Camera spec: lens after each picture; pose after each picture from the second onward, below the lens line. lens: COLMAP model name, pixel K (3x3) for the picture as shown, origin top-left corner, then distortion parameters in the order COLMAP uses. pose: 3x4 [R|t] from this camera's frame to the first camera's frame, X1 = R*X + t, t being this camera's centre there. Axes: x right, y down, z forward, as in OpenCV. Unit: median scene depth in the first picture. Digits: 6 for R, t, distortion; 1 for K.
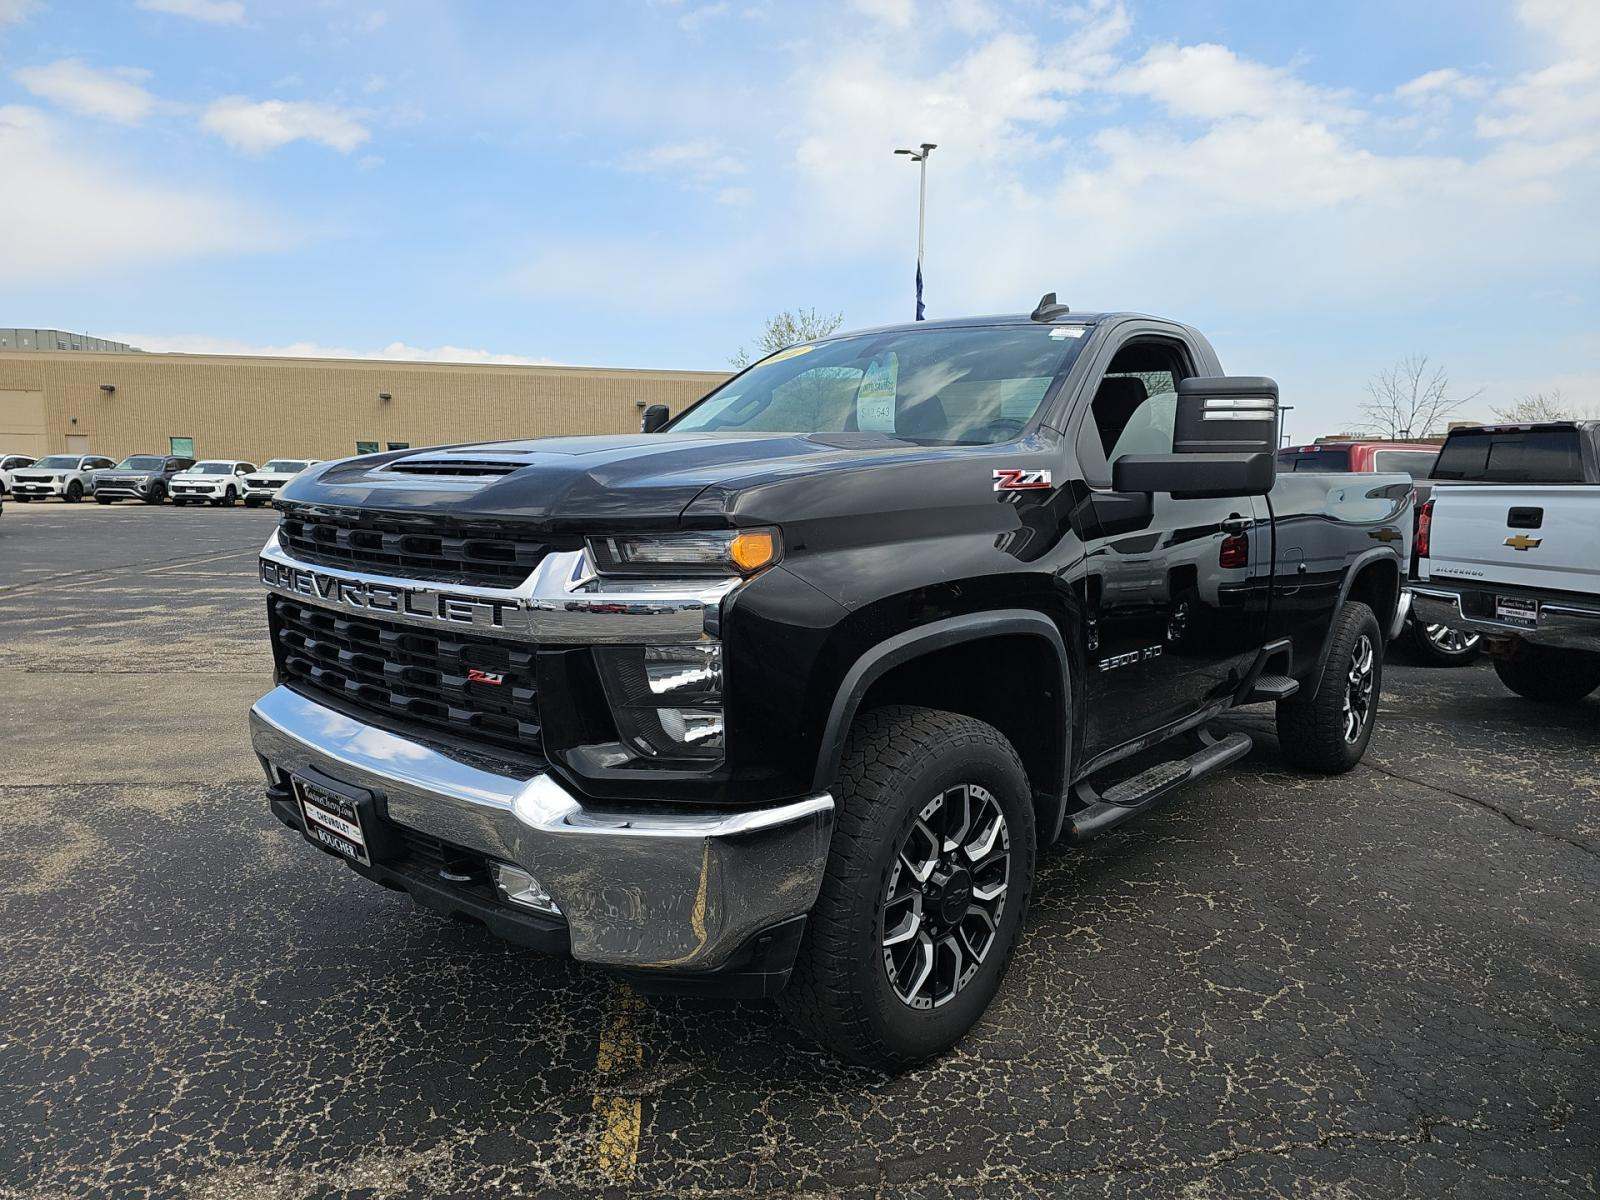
lens RADIAL K [[1113.6, 0, 800.1], [0, 1113.6, 611.3], [0, 0, 1]] dist [0.029944, -0.002712]
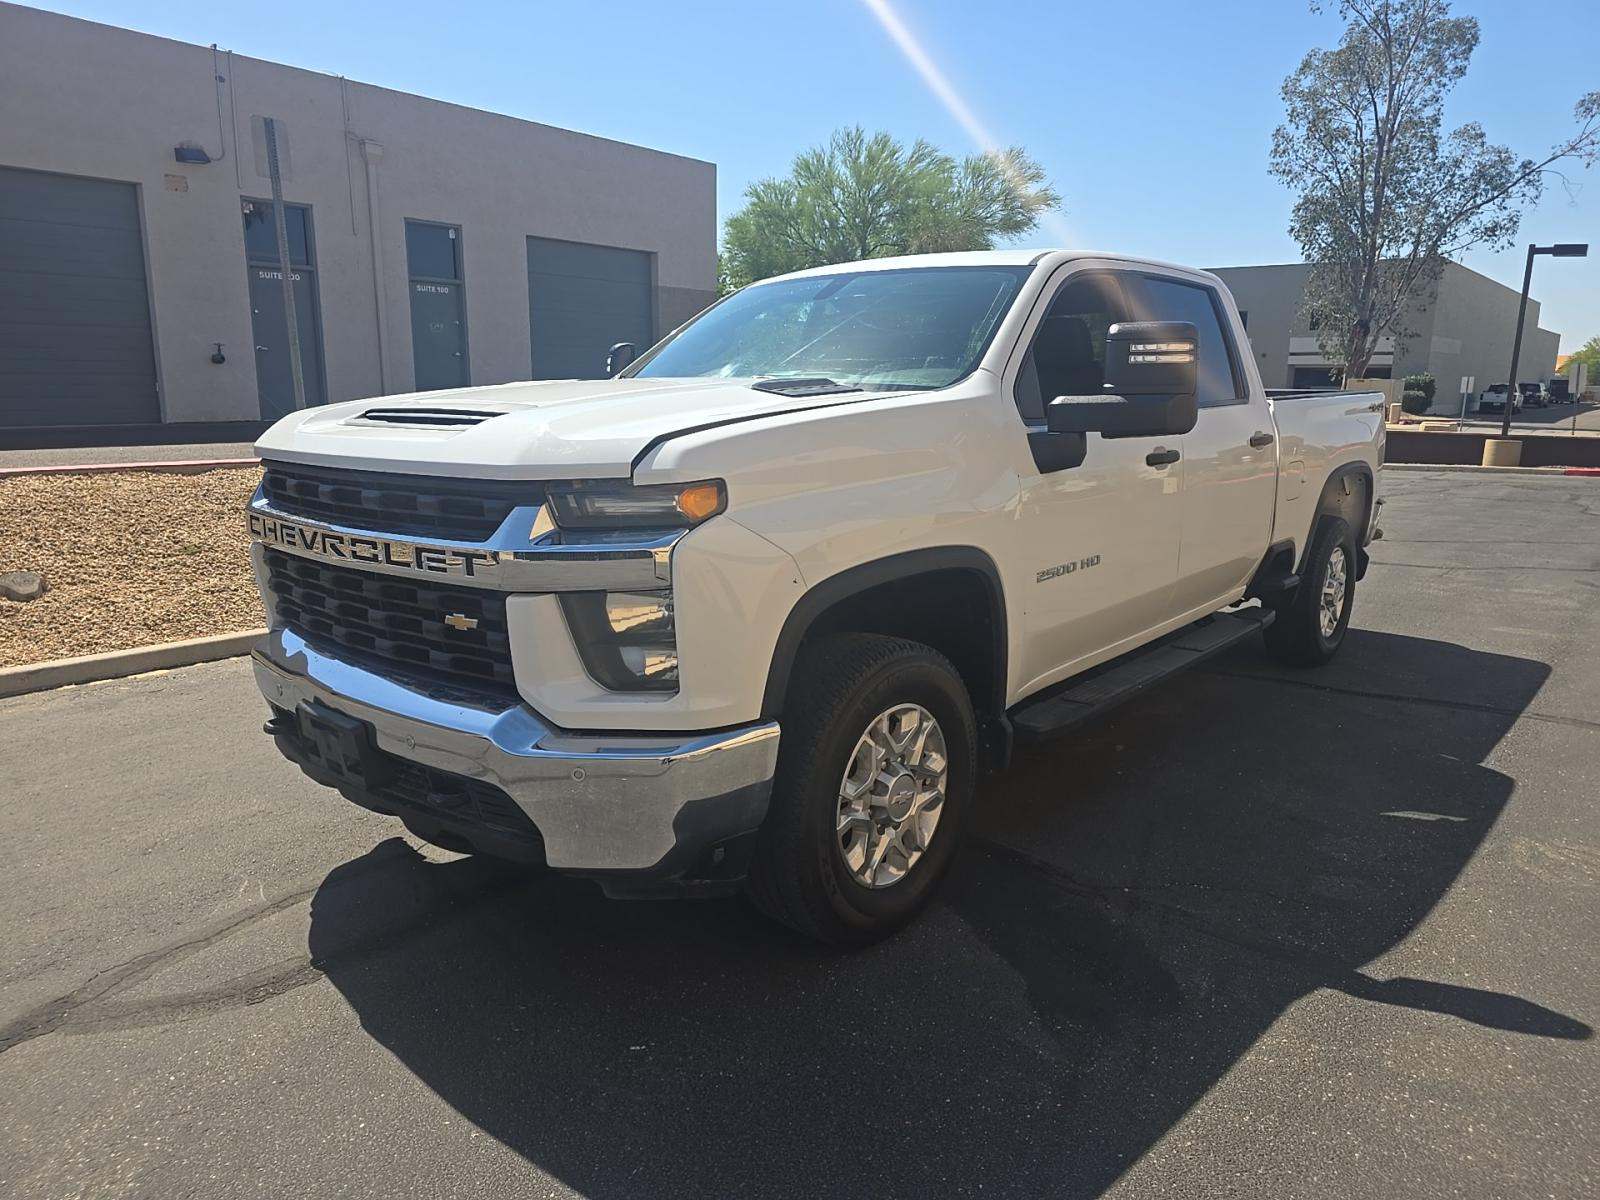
lens RADIAL K [[1161.7, 0, 805.8], [0, 1161.7, 599.6], [0, 0, 1]] dist [0.007794, 0.008823]
pose [[0.999703, -0.021026, 0.012325, 0.043103], [0.020261, 0.998038, 0.059236, -0.022809], [-0.013546, -0.058968, 0.998168, -0.143815]]
